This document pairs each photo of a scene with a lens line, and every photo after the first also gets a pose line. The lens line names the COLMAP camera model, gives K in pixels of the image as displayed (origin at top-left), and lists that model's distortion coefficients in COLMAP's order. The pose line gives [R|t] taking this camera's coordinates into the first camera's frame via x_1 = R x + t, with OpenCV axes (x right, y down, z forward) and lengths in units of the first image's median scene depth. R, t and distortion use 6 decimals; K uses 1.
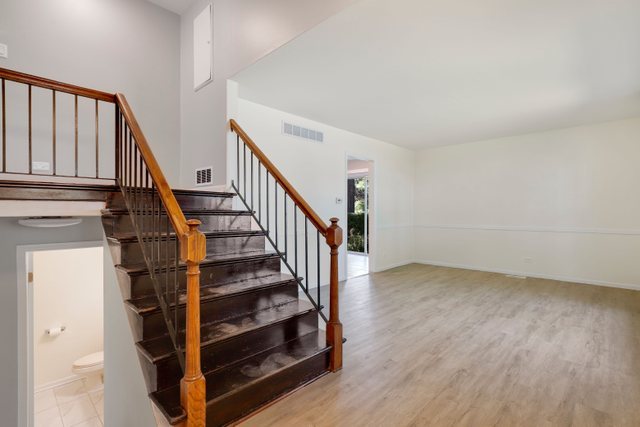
lens RADIAL K [[294.1, 0, 324.2], [0, 294.1, 215.7], [0, 0, 1]] dist [-0.028291, 0.000922]
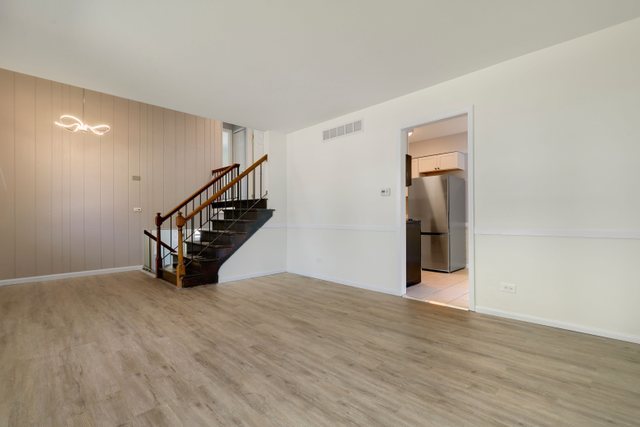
lens RADIAL K [[315.4, 0, 344.8], [0, 315.4, 215.2], [0, 0, 1]] dist [-0.030037, 0.000449]
pose [[0.014959, 0.001255, -0.999887, 1.379462], [0.003410, 0.999993, 0.001306, 0.014604], [0.999882, -0.003429, 0.014955, 1.333603]]
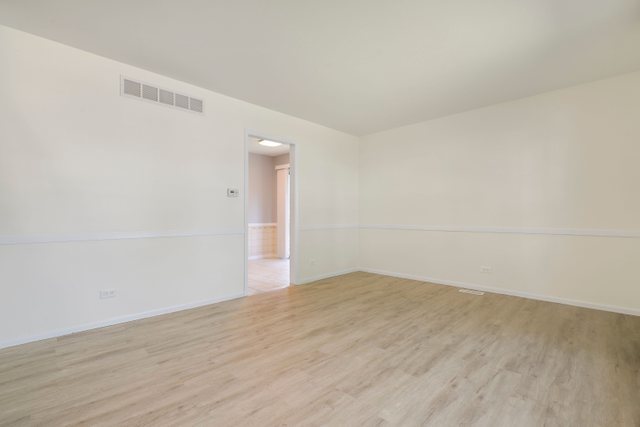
lens RADIAL K [[294.1, 0, 324.2], [0, 294.1, 215.7], [0, 0, 1]] dist [-0.028291, 0.000922]
pose [[0.999862, 0.003297, 0.016298, 0.424459], [-0.003246, 0.999990, -0.003183, 0.015758], [-0.016309, 0.003129, 0.999862, 0.377627]]
